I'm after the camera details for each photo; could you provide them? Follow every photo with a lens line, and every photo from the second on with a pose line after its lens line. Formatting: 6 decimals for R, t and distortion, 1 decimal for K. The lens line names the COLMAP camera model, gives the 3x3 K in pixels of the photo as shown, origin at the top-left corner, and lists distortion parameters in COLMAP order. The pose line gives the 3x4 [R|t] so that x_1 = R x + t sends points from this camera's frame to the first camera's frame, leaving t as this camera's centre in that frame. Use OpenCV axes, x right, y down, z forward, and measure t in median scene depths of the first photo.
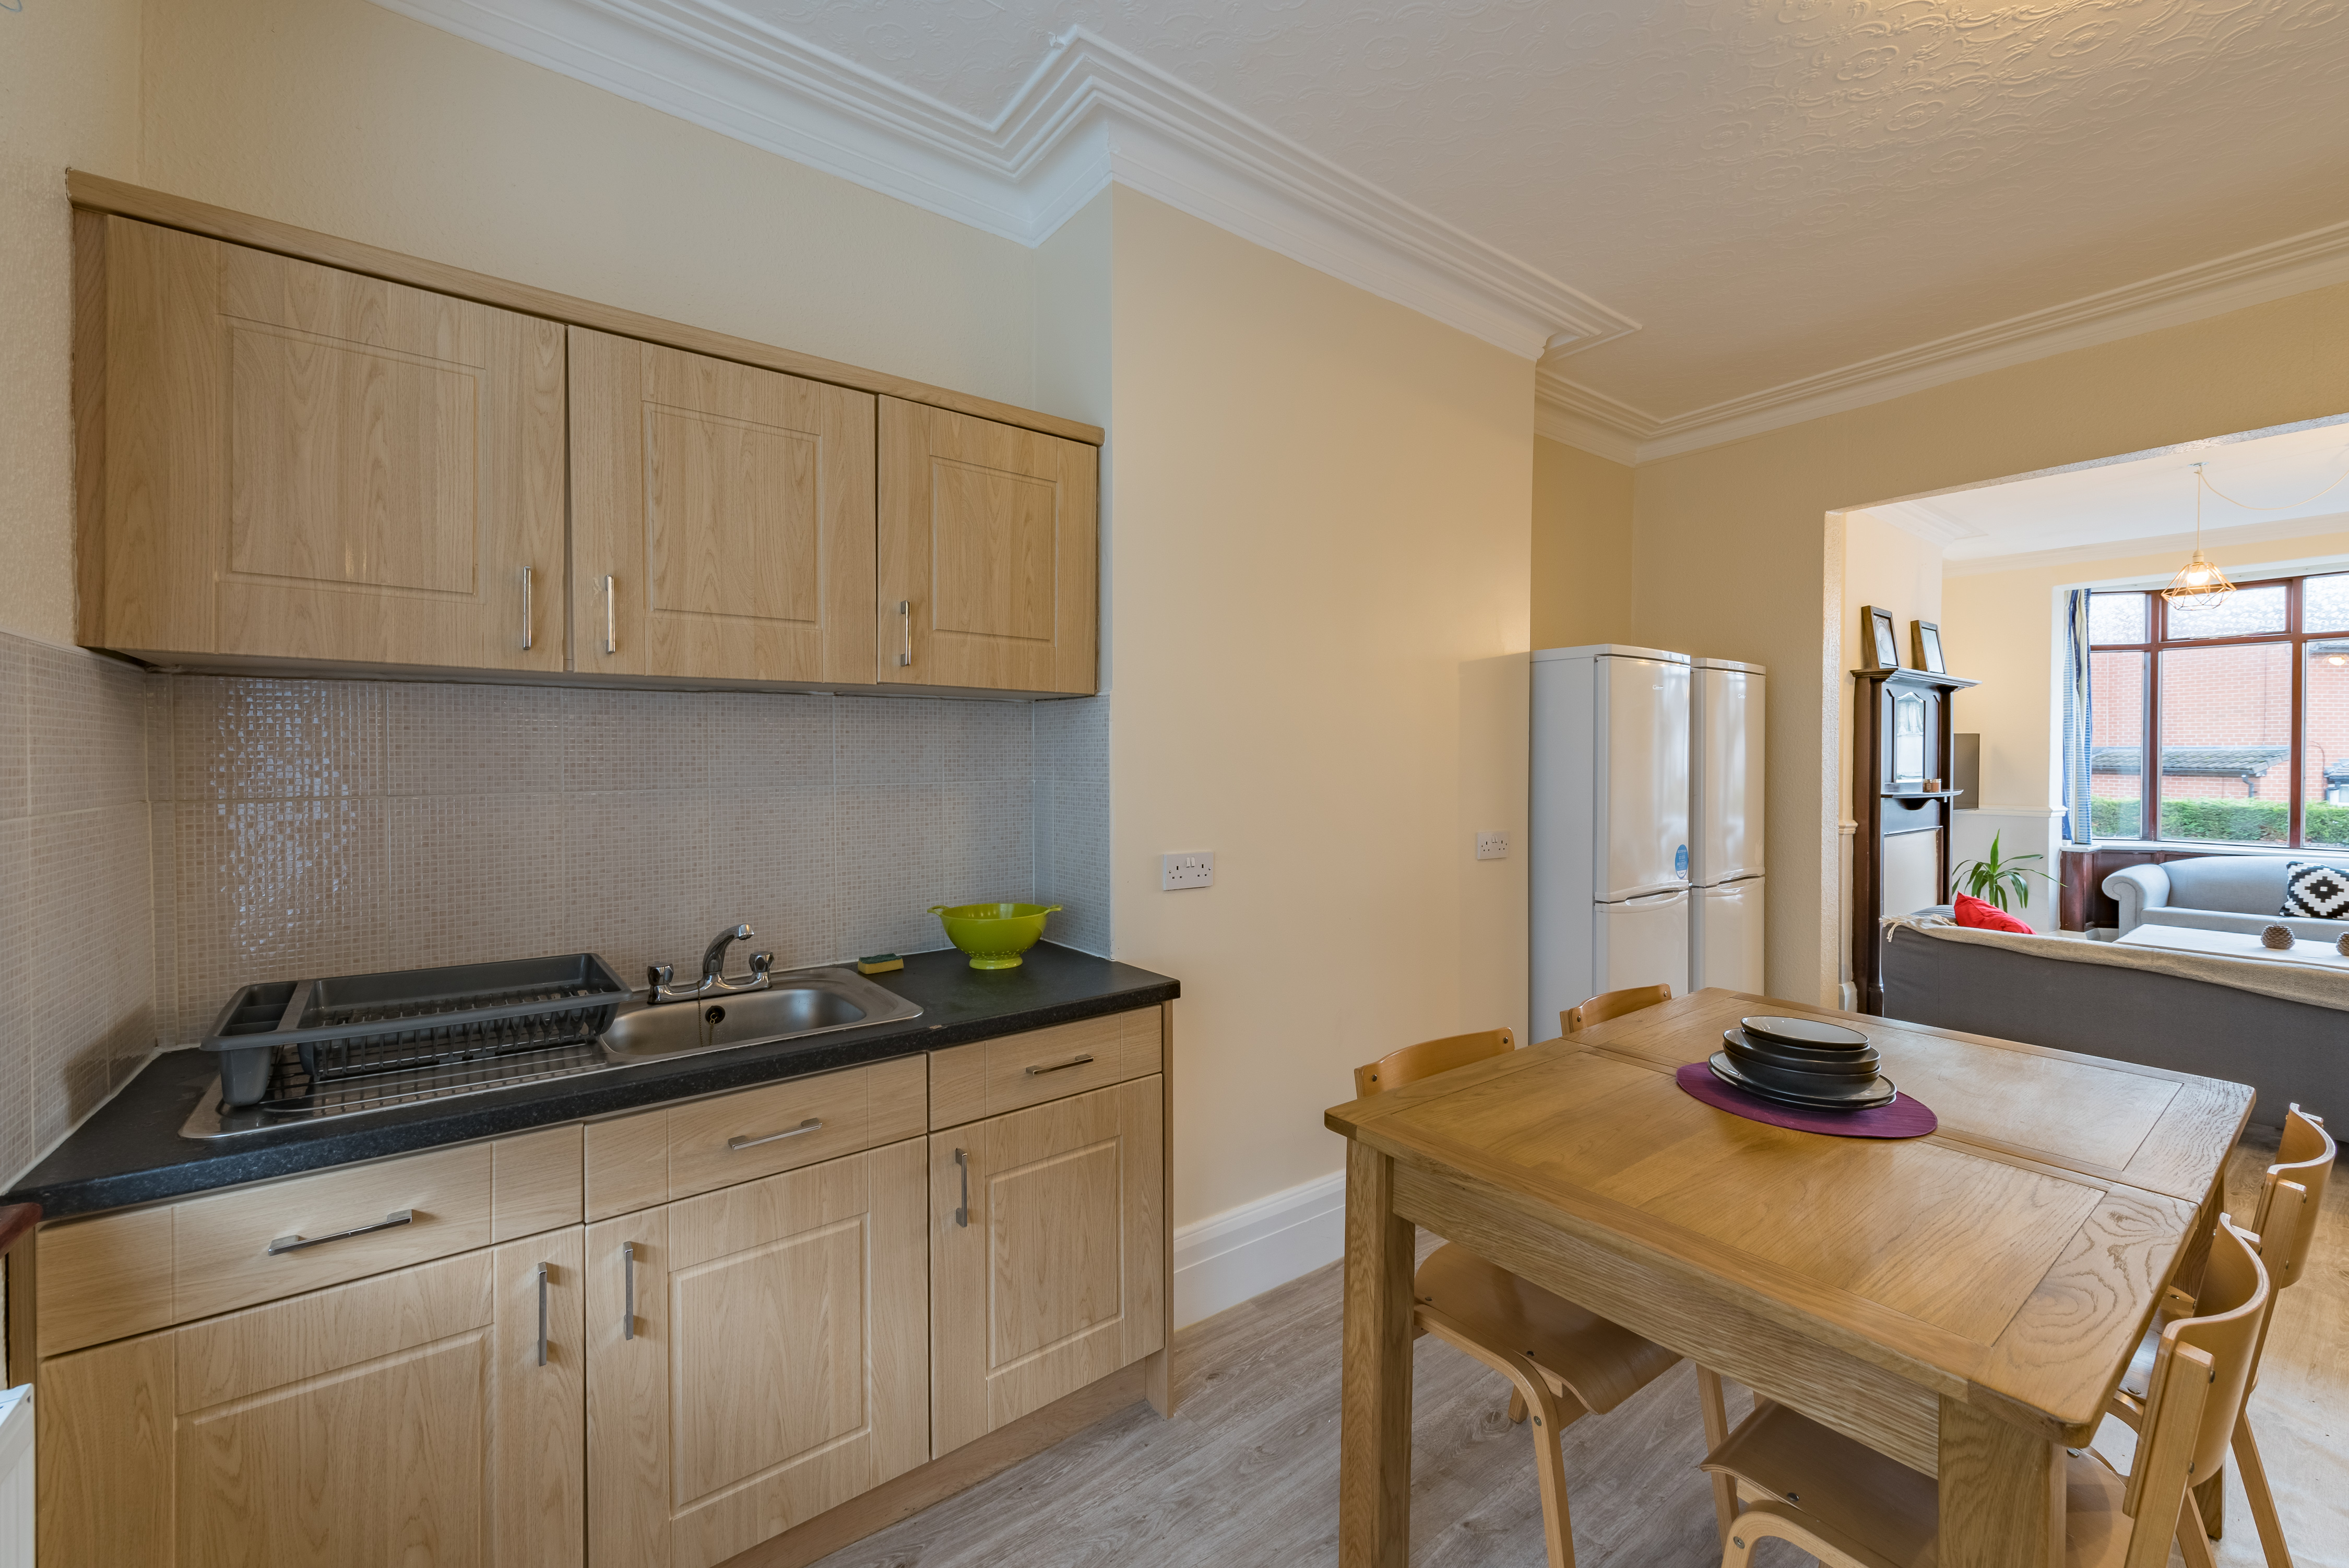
lens RADIAL K [[927.4, 0, 1162.9], [0, 927.4, 761.1], [0, 0, 1]] dist [0.003258, -0.000290]
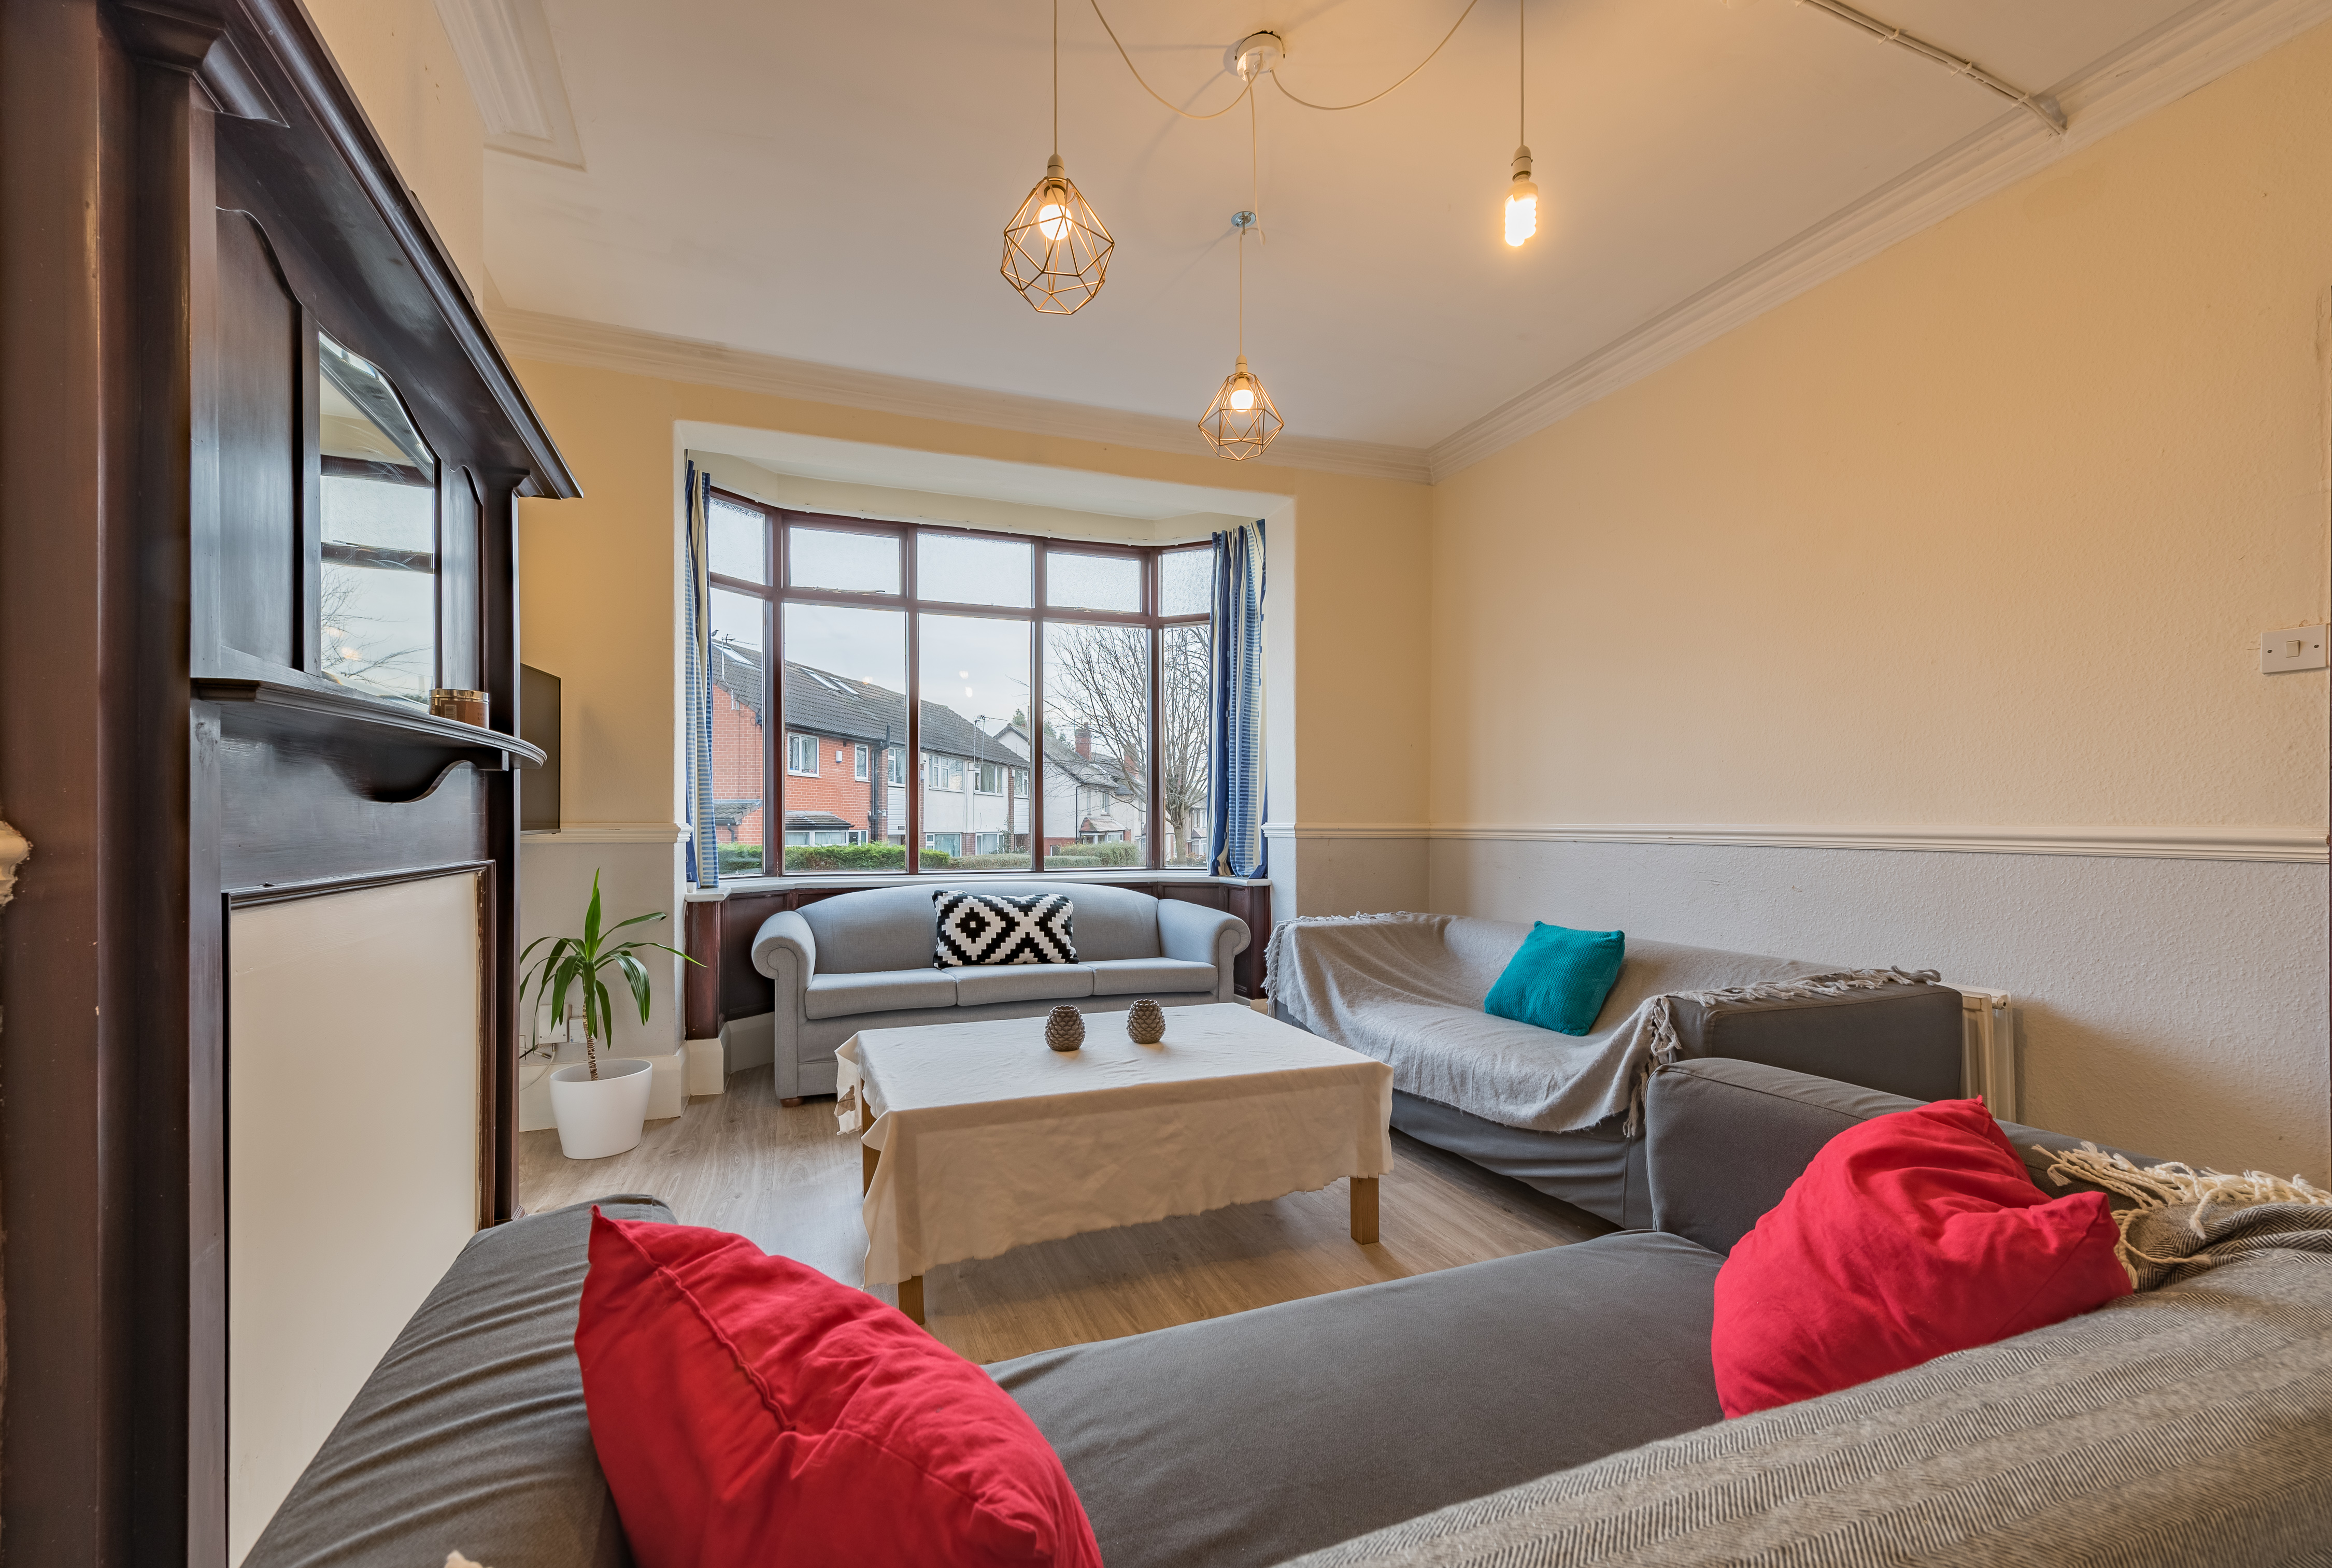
lens RADIAL K [[963.6, 0, 1159.2], [0, 963.6, 820.5], [0, 0, 1]] dist [-0.000387, 0.000009]
pose [[0.262580, -0.001030, 0.964910, 0.714569], [0.004057, 0.999992, -0.000037, 0.072468], [-0.964902, 0.003925, 0.262582, 0.854288]]
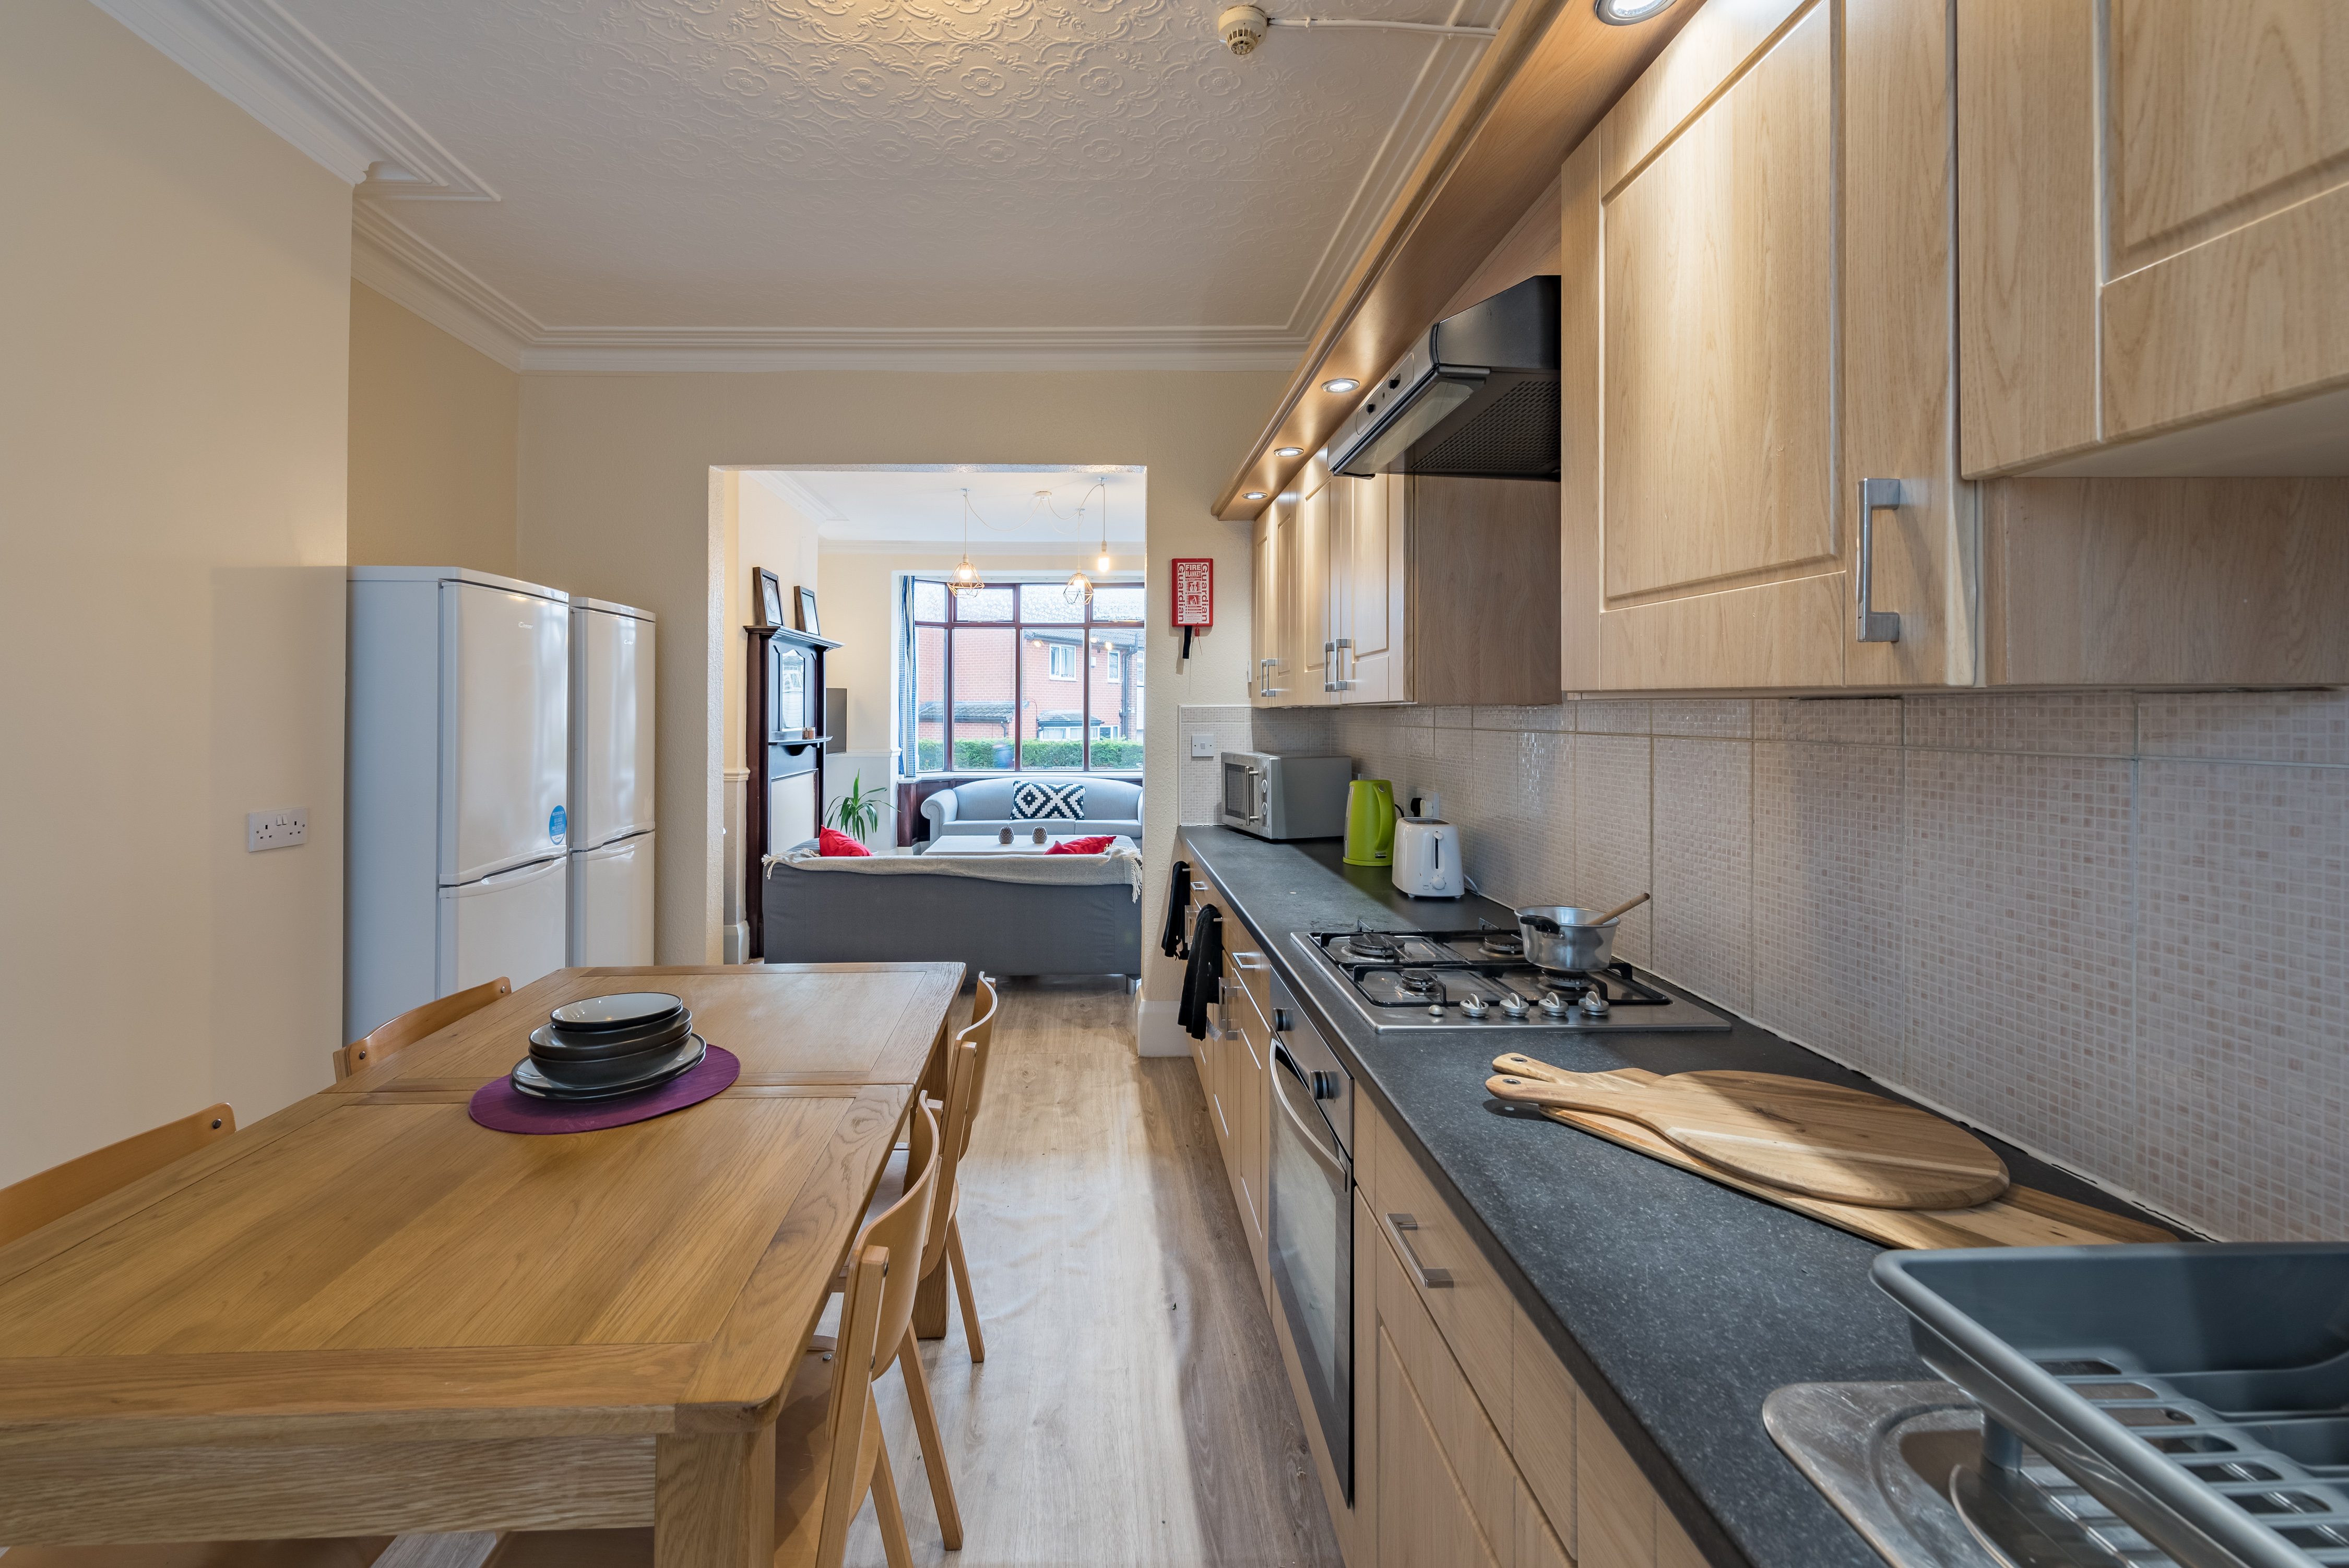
lens RADIAL K [[987.3, 0, 1110.8], [0, 987.3, 703.2], [0, 0, 1]] dist [-0.001331, -0.000470]
pose [[0.566413, 0.003688, 0.824113, 0.054633], [0.005484, 0.999951, -0.008244, 0.002047], [-0.824103, 0.009189, 0.566365, 0.021106]]
